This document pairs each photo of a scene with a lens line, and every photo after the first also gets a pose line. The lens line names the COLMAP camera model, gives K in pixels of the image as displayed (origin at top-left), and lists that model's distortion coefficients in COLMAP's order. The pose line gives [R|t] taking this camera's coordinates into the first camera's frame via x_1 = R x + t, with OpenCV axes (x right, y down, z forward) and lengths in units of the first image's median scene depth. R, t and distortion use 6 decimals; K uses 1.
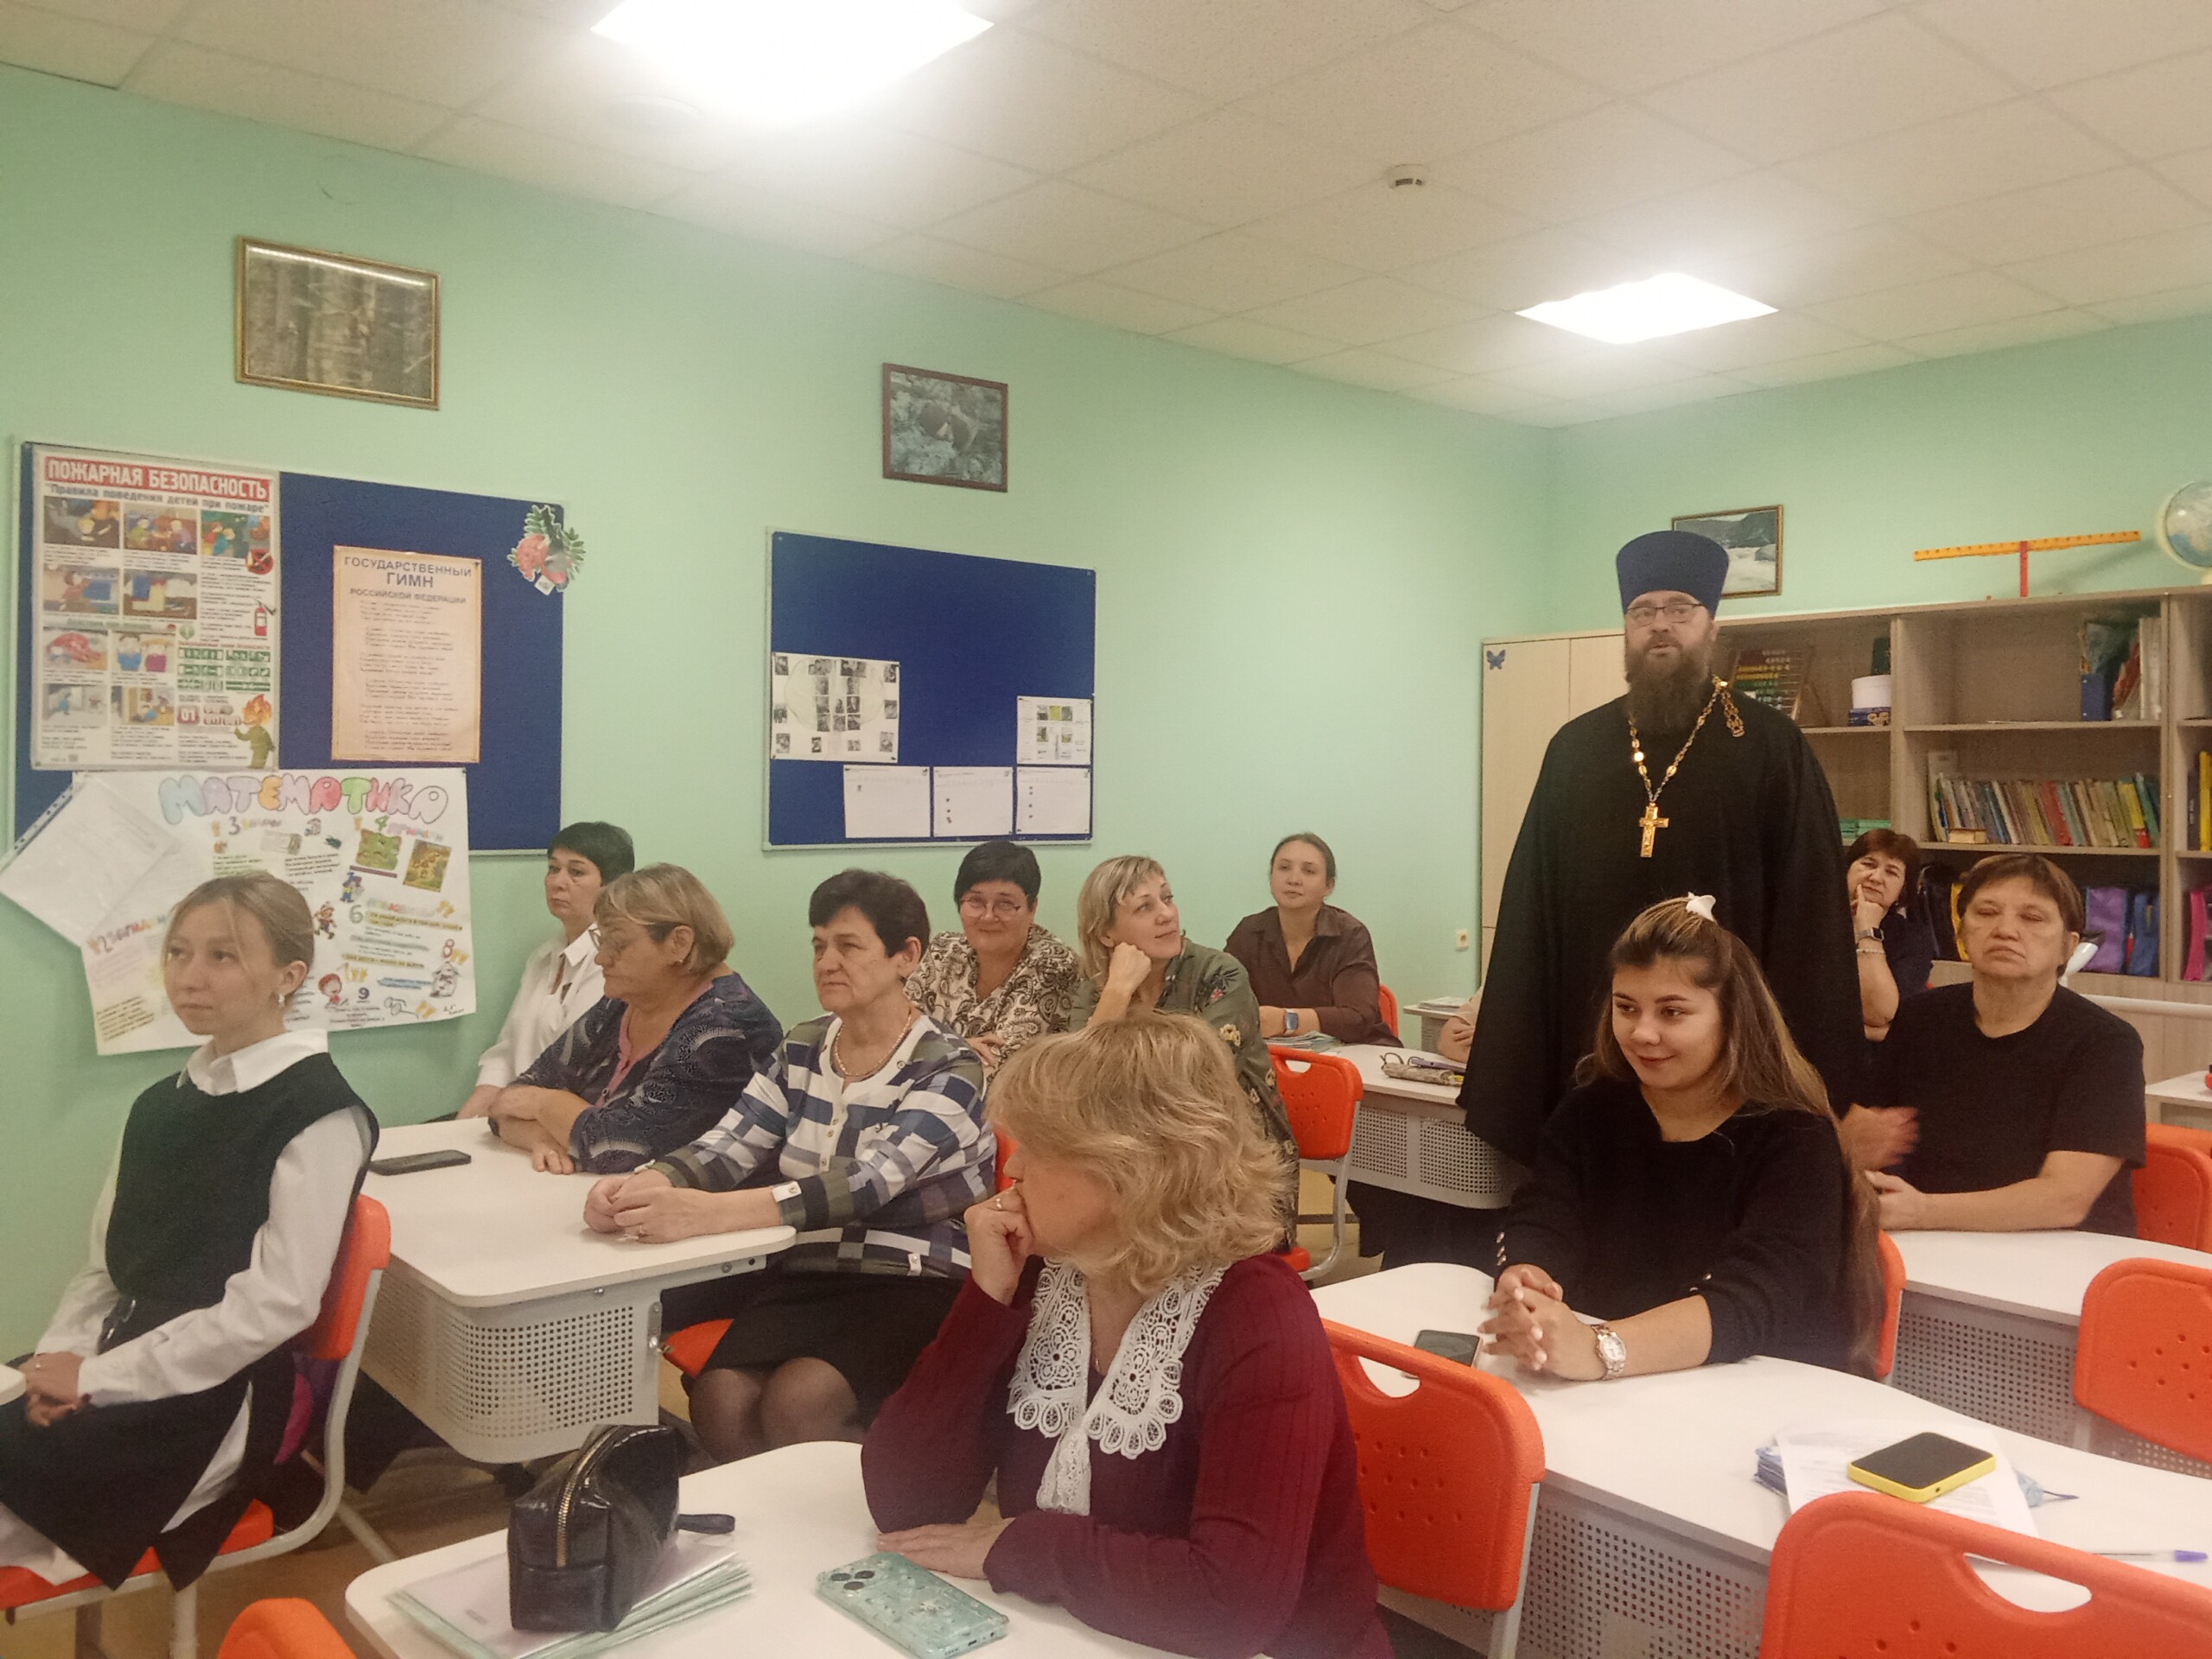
lens RADIAL K [[1753.4, 0, 1104.2], [0, 1753.4, 780.1], [0, 0, 1]] dist [0.109280, -0.165380]
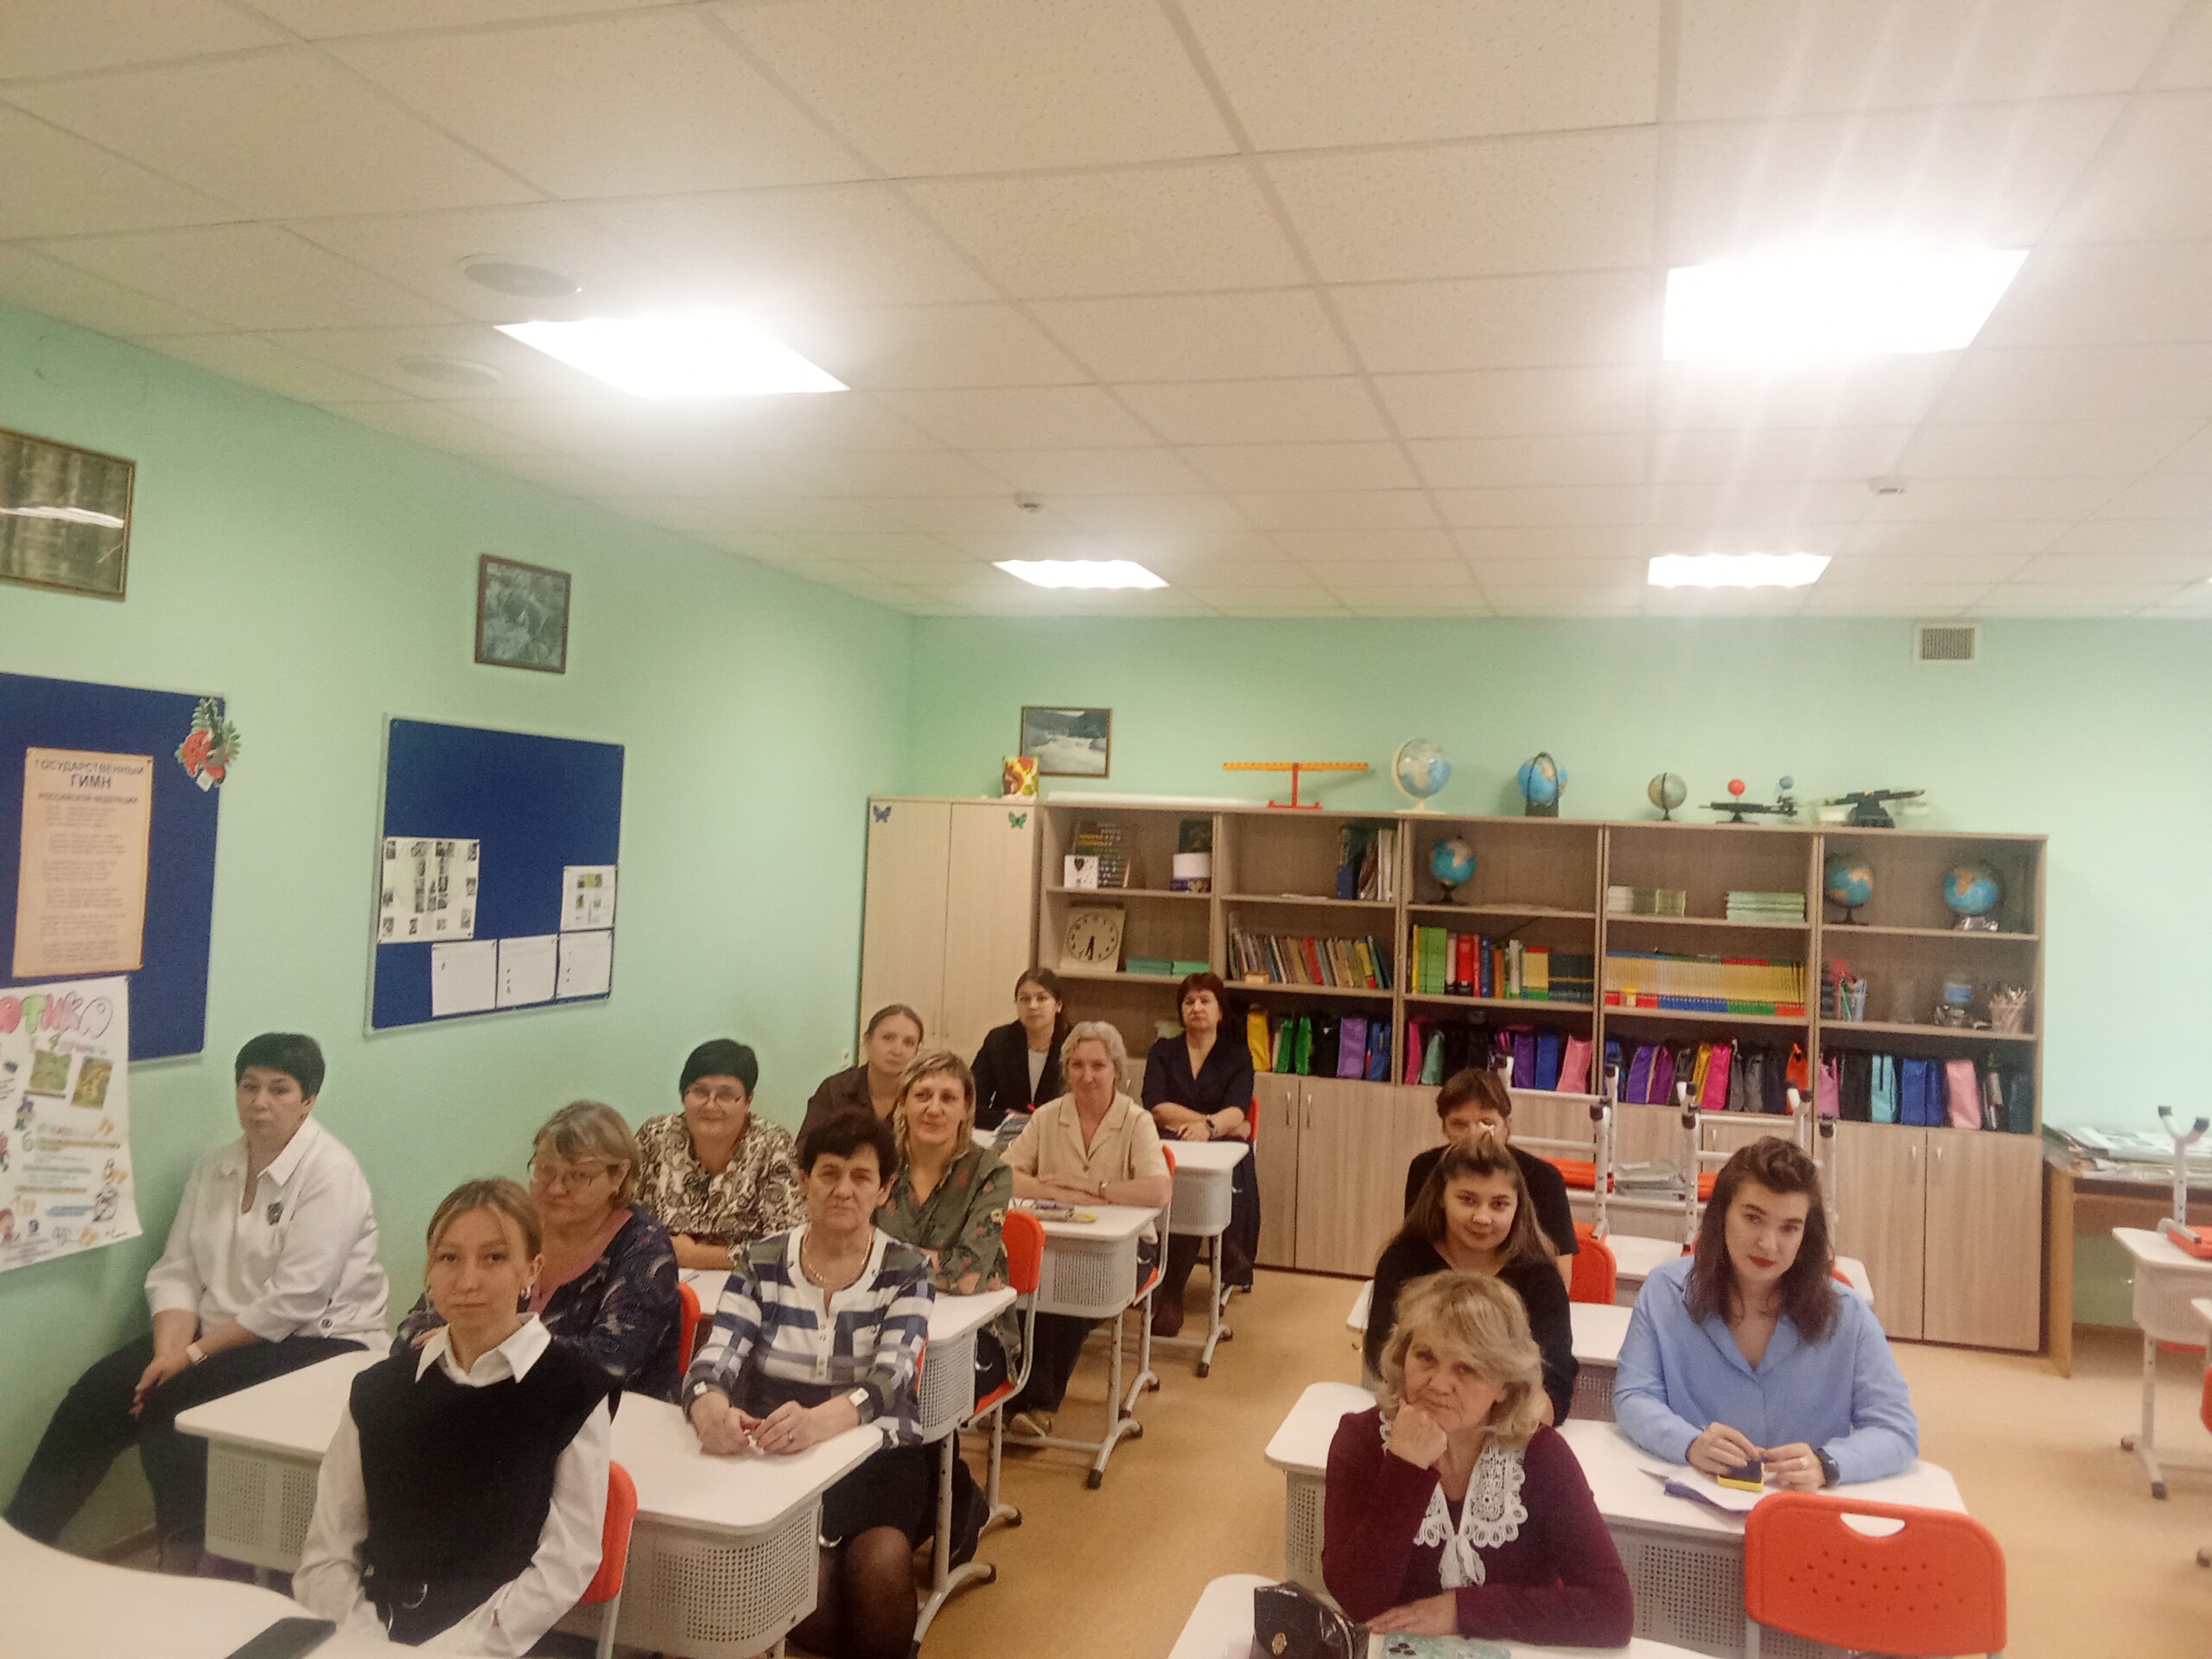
lens RADIAL K [[1753.4, 0, 1104.2], [0, 1753.4, 780.1], [0, 0, 1]] dist [0.109280, -0.165380]
pose [[0.844119, 0.041463, 0.534551, -0.405062], [-0.032521, 0.999129, -0.026144, -0.096757], [-0.535169, 0.004684, 0.844732, -0.083091]]
